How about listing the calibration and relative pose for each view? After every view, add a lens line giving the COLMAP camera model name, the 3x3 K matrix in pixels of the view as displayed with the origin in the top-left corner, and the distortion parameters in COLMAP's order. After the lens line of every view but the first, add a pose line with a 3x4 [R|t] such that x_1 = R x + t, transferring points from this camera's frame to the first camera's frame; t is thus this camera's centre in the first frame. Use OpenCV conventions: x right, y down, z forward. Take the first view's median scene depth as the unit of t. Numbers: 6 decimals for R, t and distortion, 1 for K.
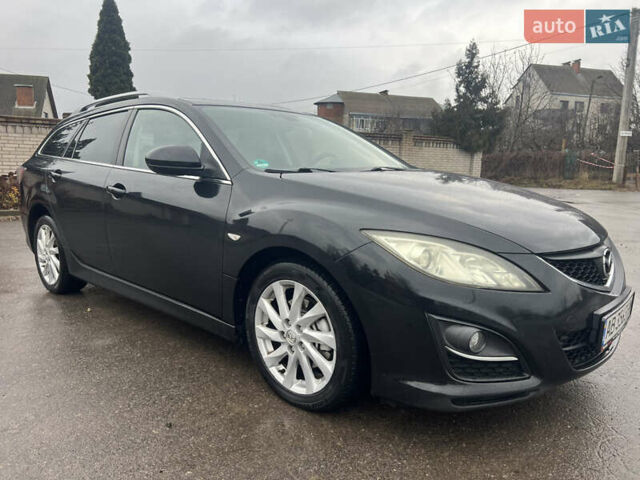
lens RADIAL K [[483.7, 0, 323.5], [0, 483.7, 247.5], [0, 0, 1]] dist [0.067810, -0.081237]
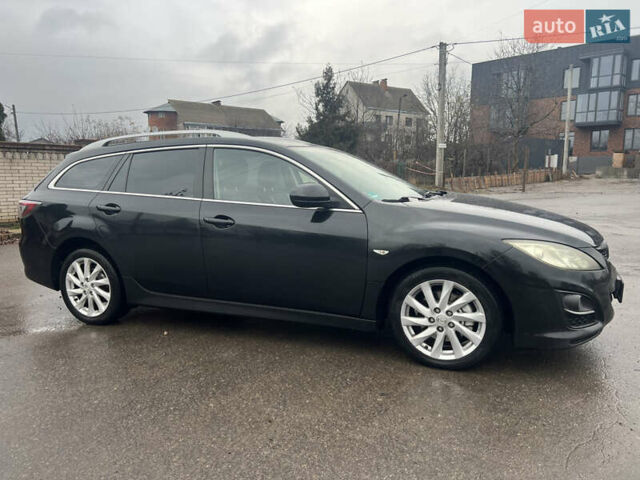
lens RADIAL K [[483.7, 0, 323.5], [0, 483.7, 247.5], [0, 0, 1]] dist [0.067810, -0.081237]
pose [[0.936531, -0.078012, 0.341794, -0.522291], [0.083374, 0.996518, -0.001000, -0.031213], [-0.340525, 0.029433, 0.939774, -0.125819]]
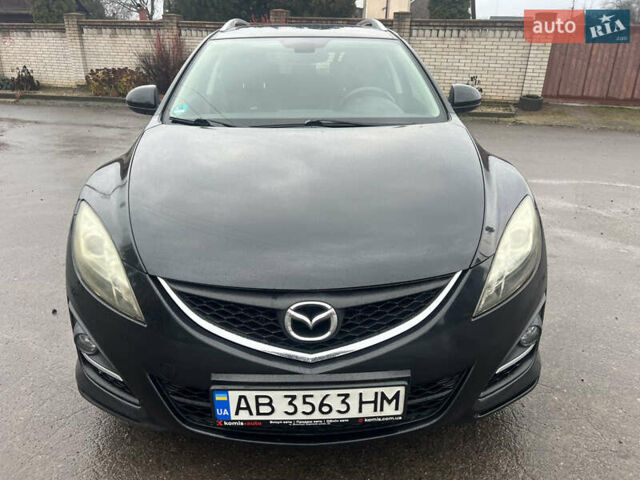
lens RADIAL K [[483.7, 0, 323.5], [0, 483.7, 247.5], [0, 0, 1]] dist [0.067810, -0.081237]
pose [[0.688483, 0.275738, -0.670790, 0.616135], [-0.127236, 0.956483, 0.262584, -0.147125], [0.714004, -0.095436, 0.693607, 0.349279]]
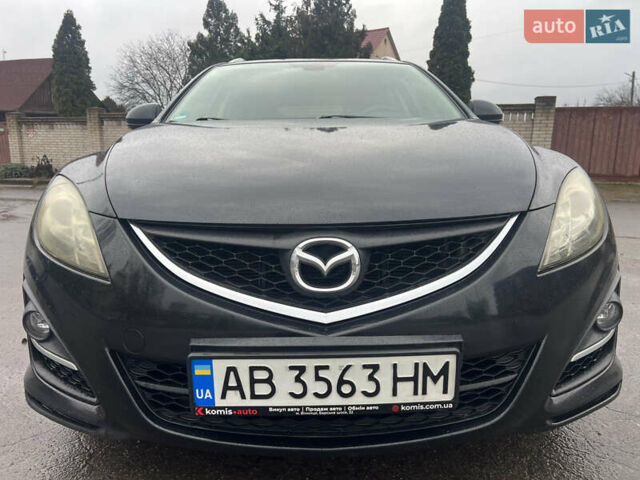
lens RADIAL K [[483.7, 0, 323.5], [0, 483.7, 247.5], [0, 0, 1]] dist [0.067810, -0.081237]
pose [[0.677580, 0.134344, -0.723075, 0.572241], [-0.118136, 0.990289, 0.073287, -0.014585], [0.725899, 0.035763, 0.686871, 0.406115]]
